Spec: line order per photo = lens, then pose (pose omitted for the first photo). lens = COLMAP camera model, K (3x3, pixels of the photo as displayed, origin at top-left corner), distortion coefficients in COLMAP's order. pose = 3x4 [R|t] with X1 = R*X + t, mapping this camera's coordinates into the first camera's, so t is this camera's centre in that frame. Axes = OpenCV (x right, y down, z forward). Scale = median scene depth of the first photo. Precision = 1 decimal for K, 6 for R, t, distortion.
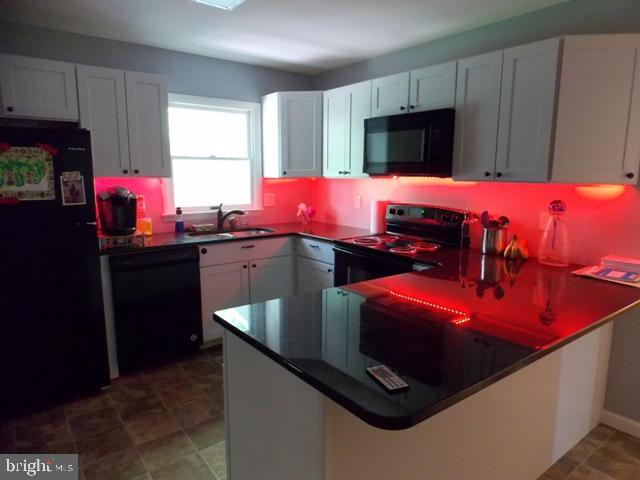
lens RADIAL K [[421.3, 0, 317.0], [0, 421.3, 238.5], [0, 0, 1]] dist [0.006159, -0.007395]
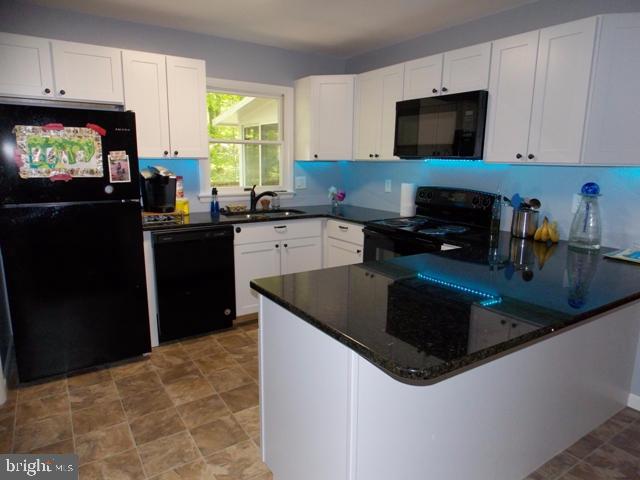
lens RADIAL K [[421.3, 0, 317.3], [0, 421.3, 236.9], [0, 0, 1]] dist [0.006159, -0.007395]
pose [[0.997653, 0.019580, -0.065611, -0.005045], [-0.017872, 0.999488, 0.026521, 0.019912], [0.066096, -0.025286, 0.997493, -0.034013]]
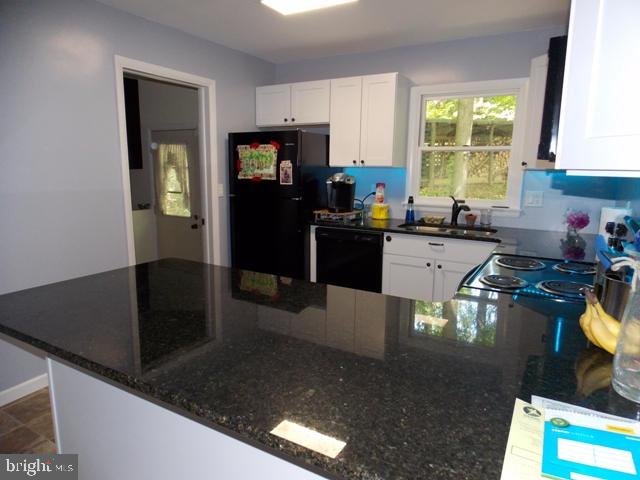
lens RADIAL K [[421.3, 0, 321.9], [0, 421.3, 237.3], [0, 0, 1]] dist [0.006159, -0.007395]
pose [[0.373882, 0.154461, -0.914524, 0.752258], [-0.152966, 0.982801, 0.103457, -0.067110], [0.914775, 0.101210, 0.391079, 0.554131]]
